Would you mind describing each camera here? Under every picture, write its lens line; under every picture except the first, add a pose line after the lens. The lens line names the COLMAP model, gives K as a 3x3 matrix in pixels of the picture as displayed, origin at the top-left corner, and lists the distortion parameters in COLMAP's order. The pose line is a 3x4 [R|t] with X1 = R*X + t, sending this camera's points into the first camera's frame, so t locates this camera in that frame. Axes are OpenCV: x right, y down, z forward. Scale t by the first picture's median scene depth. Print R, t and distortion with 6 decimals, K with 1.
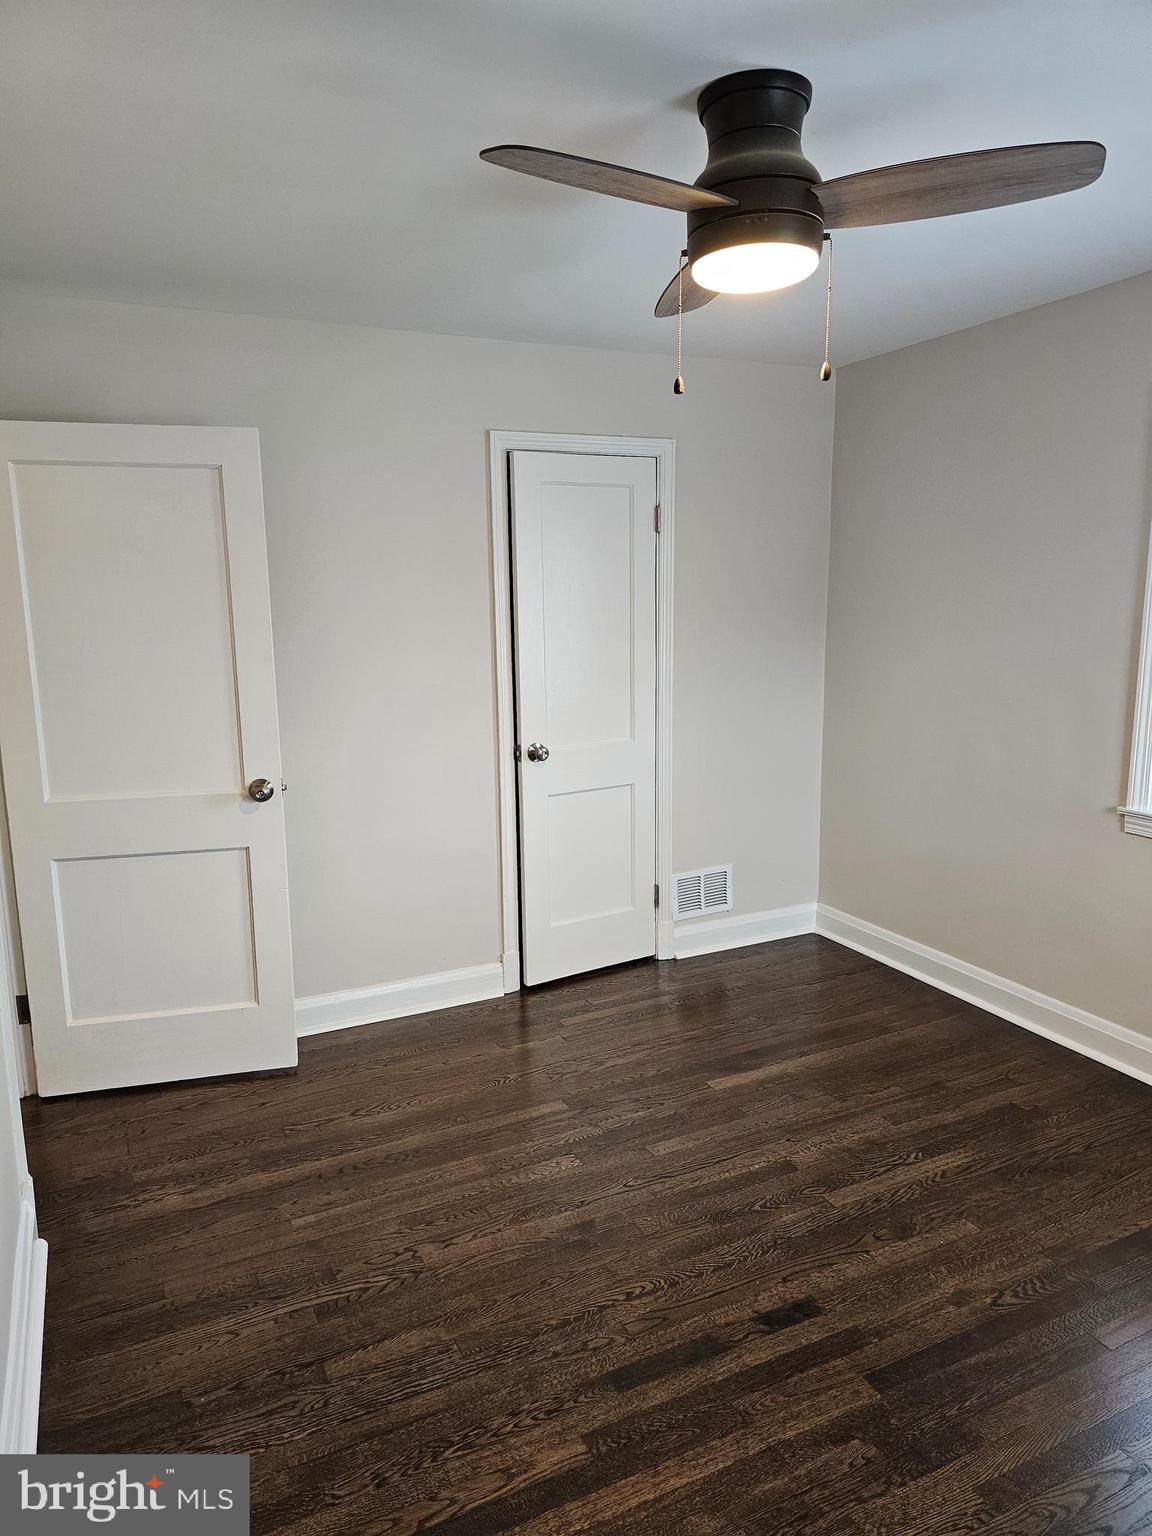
lens RADIAL K [[1033.0, 0, 569.8], [0, 1033.0, 764.2], [0, 0, 1]] dist [0.049932, -0.040437]
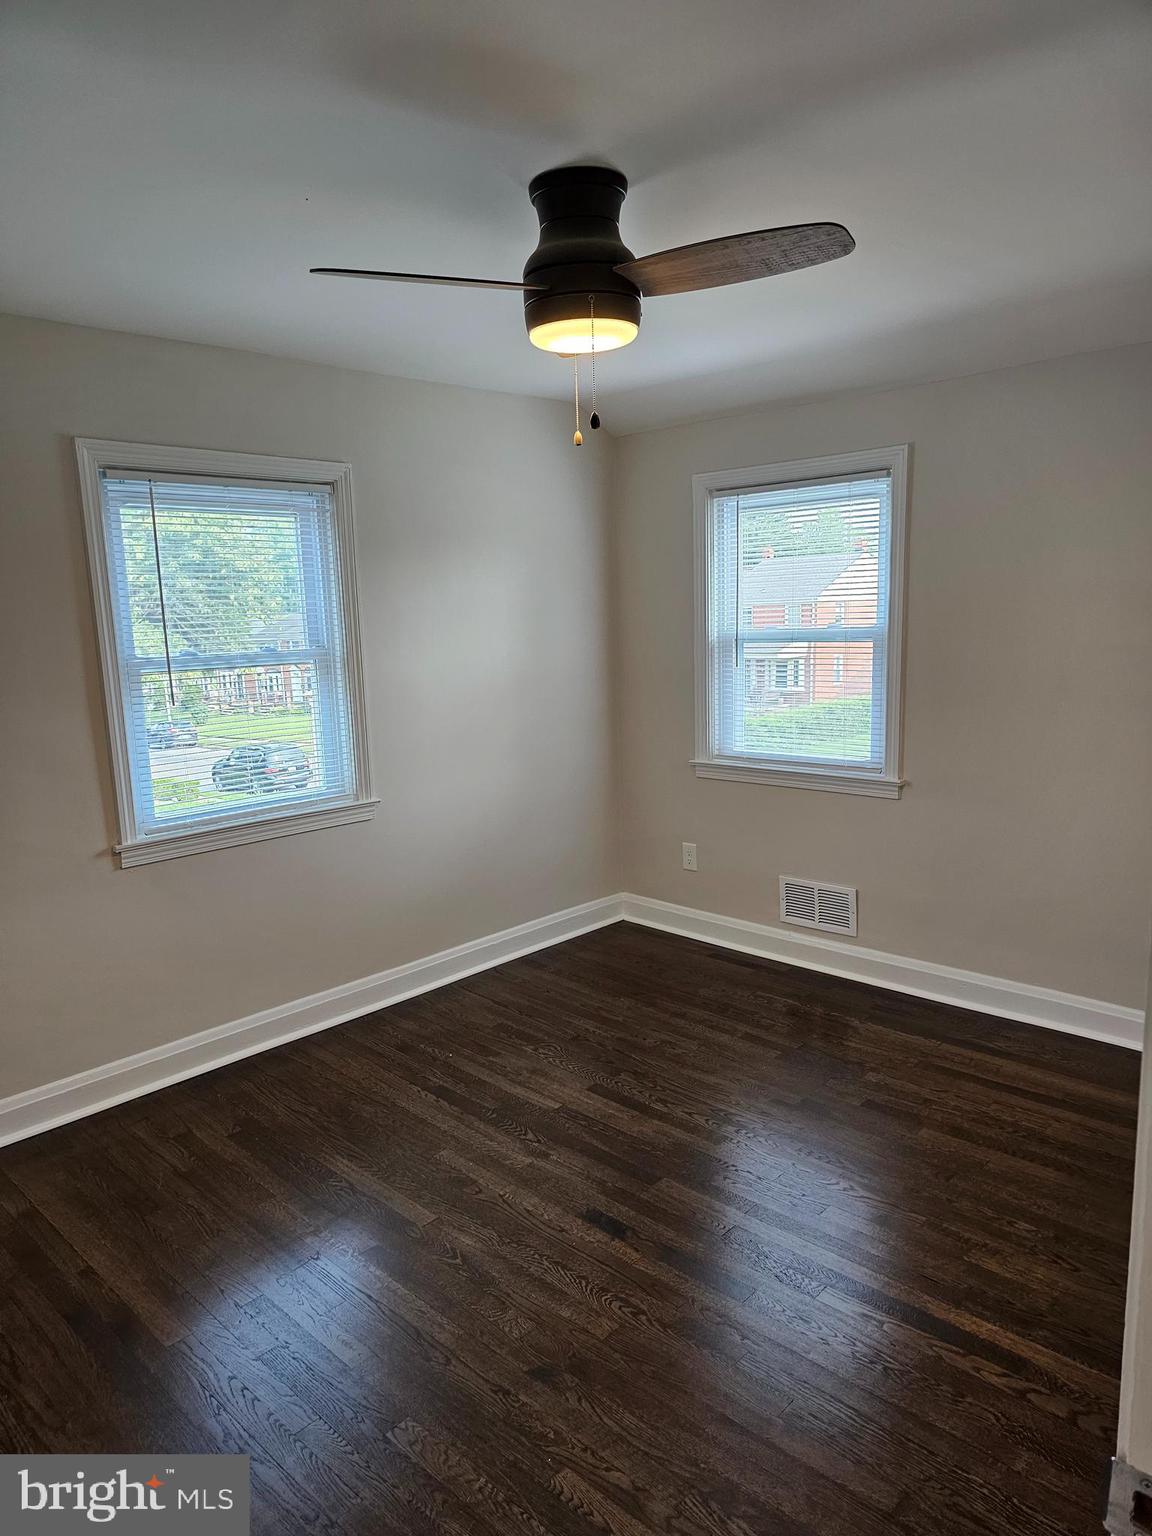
lens RADIAL K [[1033.0, 0, 568.9], [0, 1033.0, 775.8], [0, 0, 1]] dist [0.049932, -0.040437]
pose [[-0.343899, -0.131656, 0.929731, -0.783590], [0.195917, 0.958271, 0.208165, -0.208614], [-0.918341, 0.253738, -0.303755, 1.228492]]
